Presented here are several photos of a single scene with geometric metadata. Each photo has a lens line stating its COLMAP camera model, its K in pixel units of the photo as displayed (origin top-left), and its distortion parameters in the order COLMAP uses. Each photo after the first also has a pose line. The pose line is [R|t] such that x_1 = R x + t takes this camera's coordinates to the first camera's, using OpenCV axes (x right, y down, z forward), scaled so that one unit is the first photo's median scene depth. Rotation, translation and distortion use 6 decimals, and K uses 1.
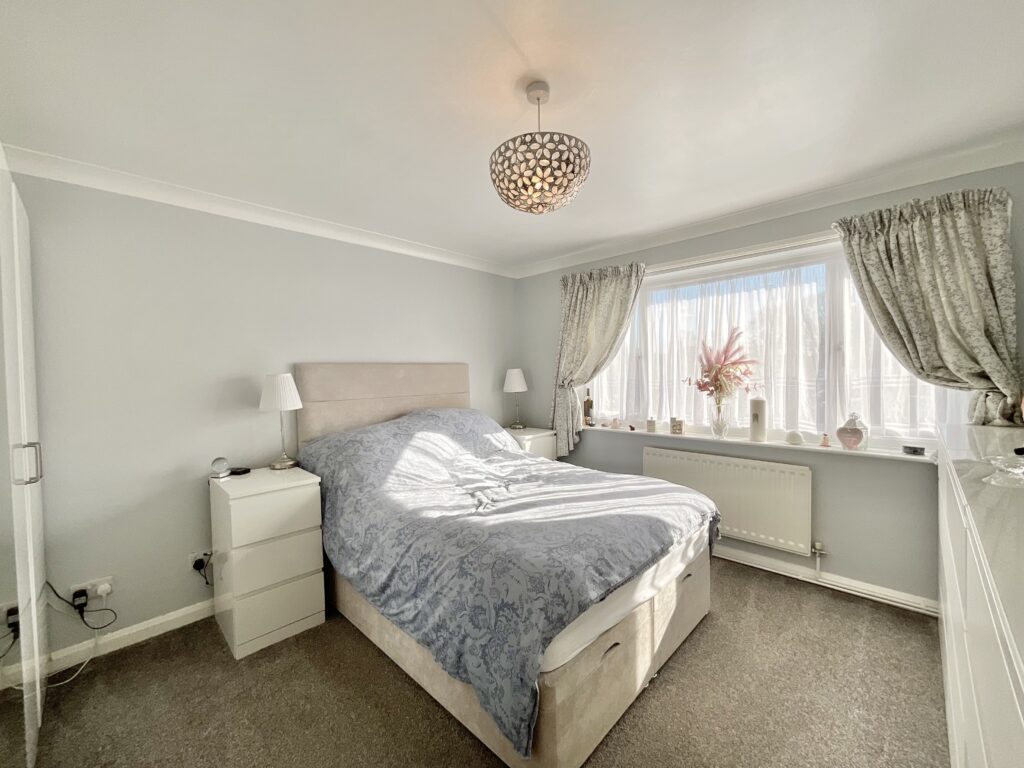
lens RADIAL K [[419.2, 0, 512.0], [0, 419.2, 384.0], [0, 0, 1]] dist [0.000355, 0.000096]
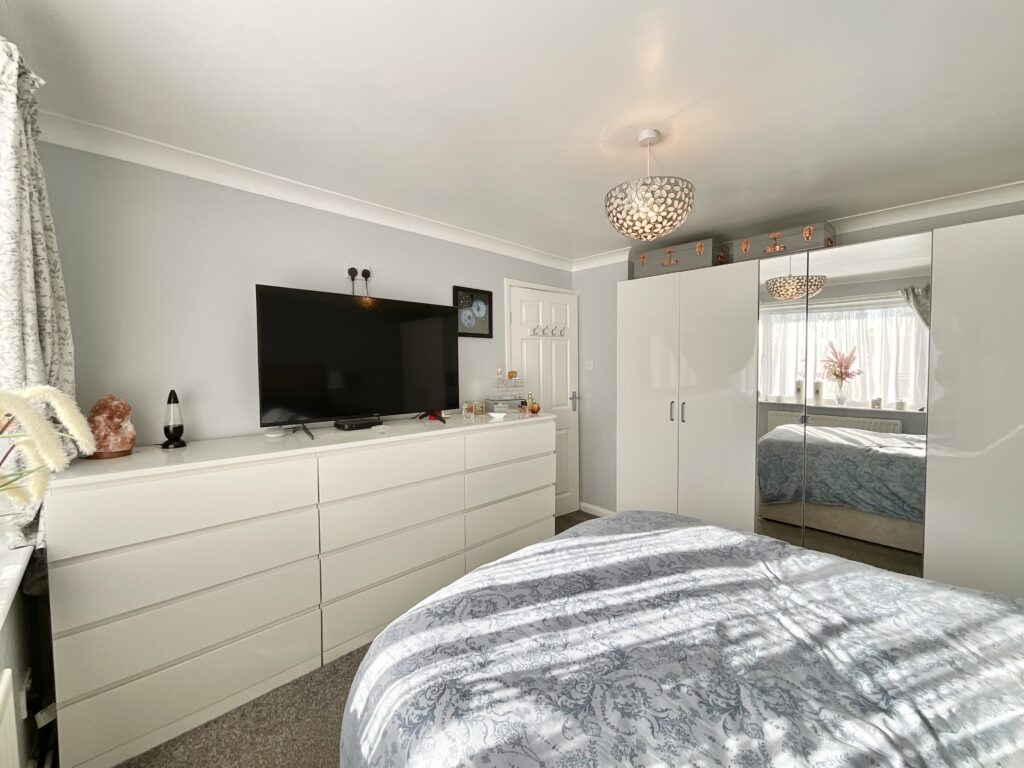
lens RADIAL K [[419.2, 0, 512.0], [0, 419.2, 384.0], [0, 0, 1]] dist [0.000355, 0.000096]
pose [[-0.999031, 0.026973, 0.034776, 0.318117], [0.029491, 0.996818, 0.074056, -0.081722], [-0.032668, 0.075010, -0.996648, 1.683923]]
